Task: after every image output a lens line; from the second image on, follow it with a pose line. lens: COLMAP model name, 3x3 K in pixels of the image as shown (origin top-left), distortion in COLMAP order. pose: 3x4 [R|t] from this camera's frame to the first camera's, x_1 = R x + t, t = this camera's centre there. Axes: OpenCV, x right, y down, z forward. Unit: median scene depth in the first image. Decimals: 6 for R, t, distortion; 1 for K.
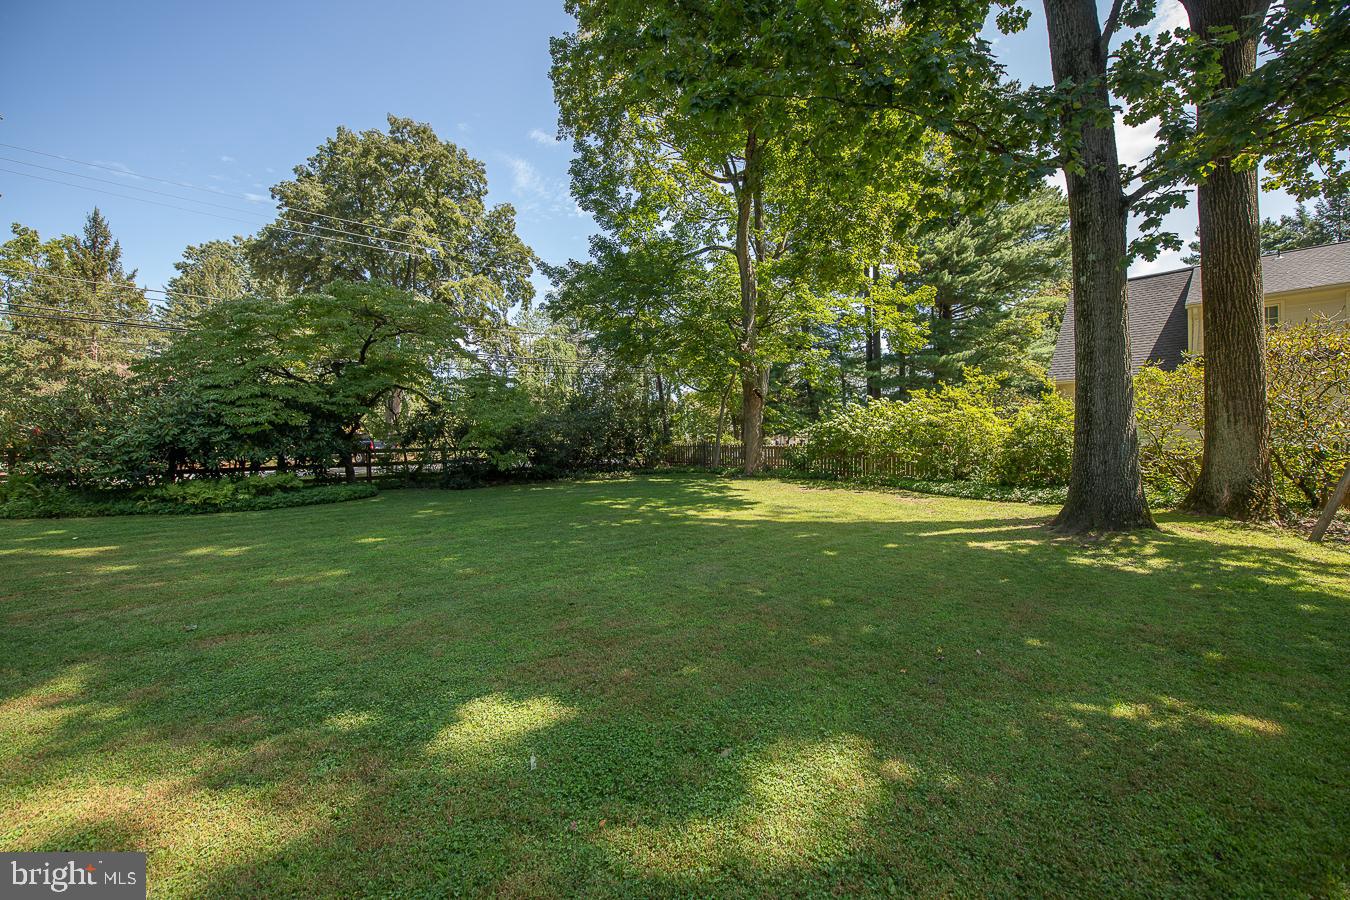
lens RADIAL K [[560.5, 0, 673.4], [0, 560.5, 444.8], [0, 0, 1]] dist [-0.024598, -0.000705]
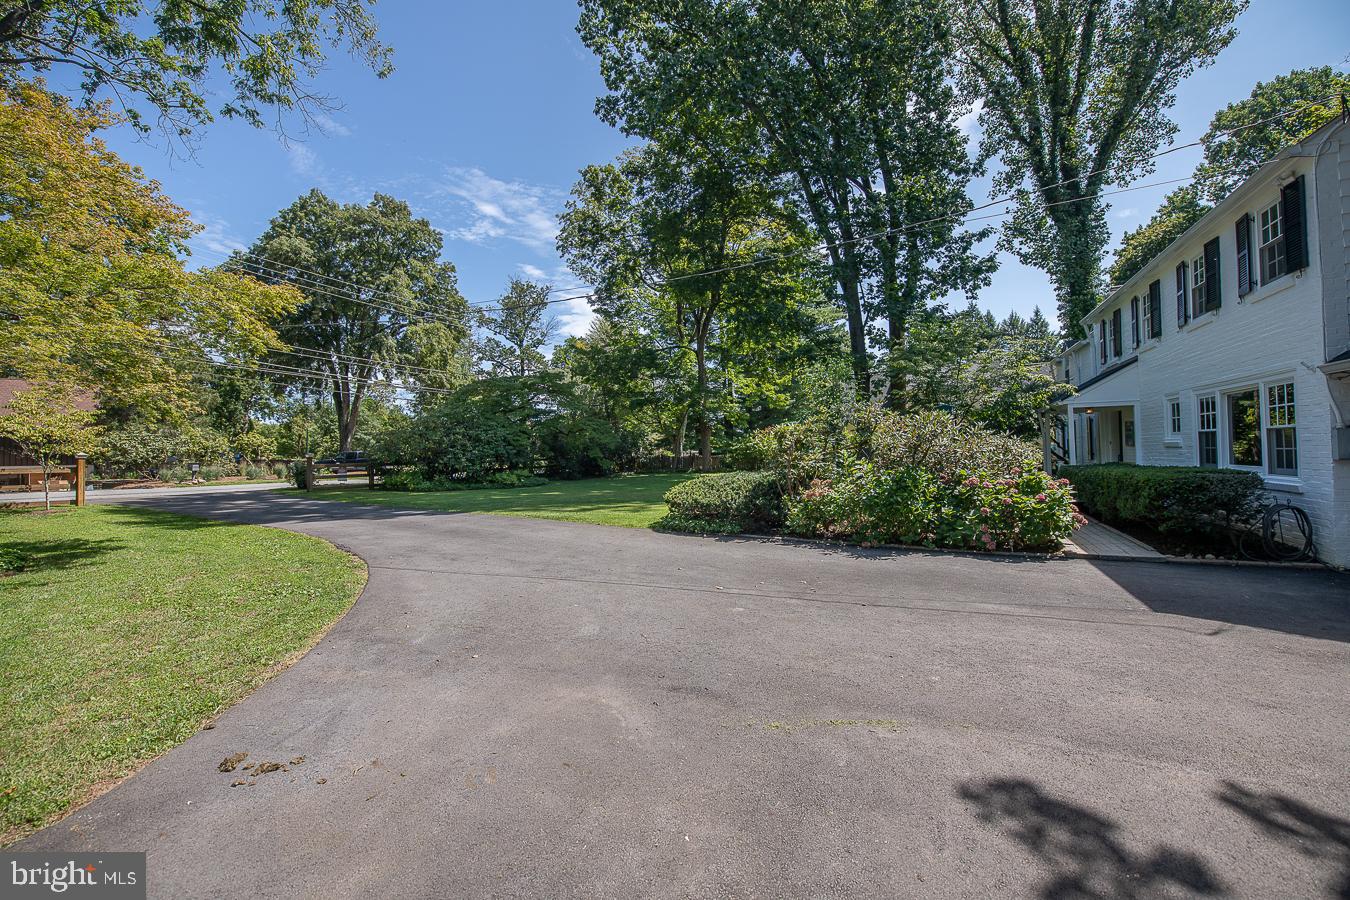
lens RADIAL K [[560.5, 0, 675.9], [0, 560.5, 449.6], [0, 0, 1]] dist [-0.024598, -0.000705]
pose [[0.928853, -0.003619, 0.370432, -0.339021], [0.009323, 0.999864, -0.013608, 0.000827], [-0.370332, 0.016094, 0.928760, -0.379403]]
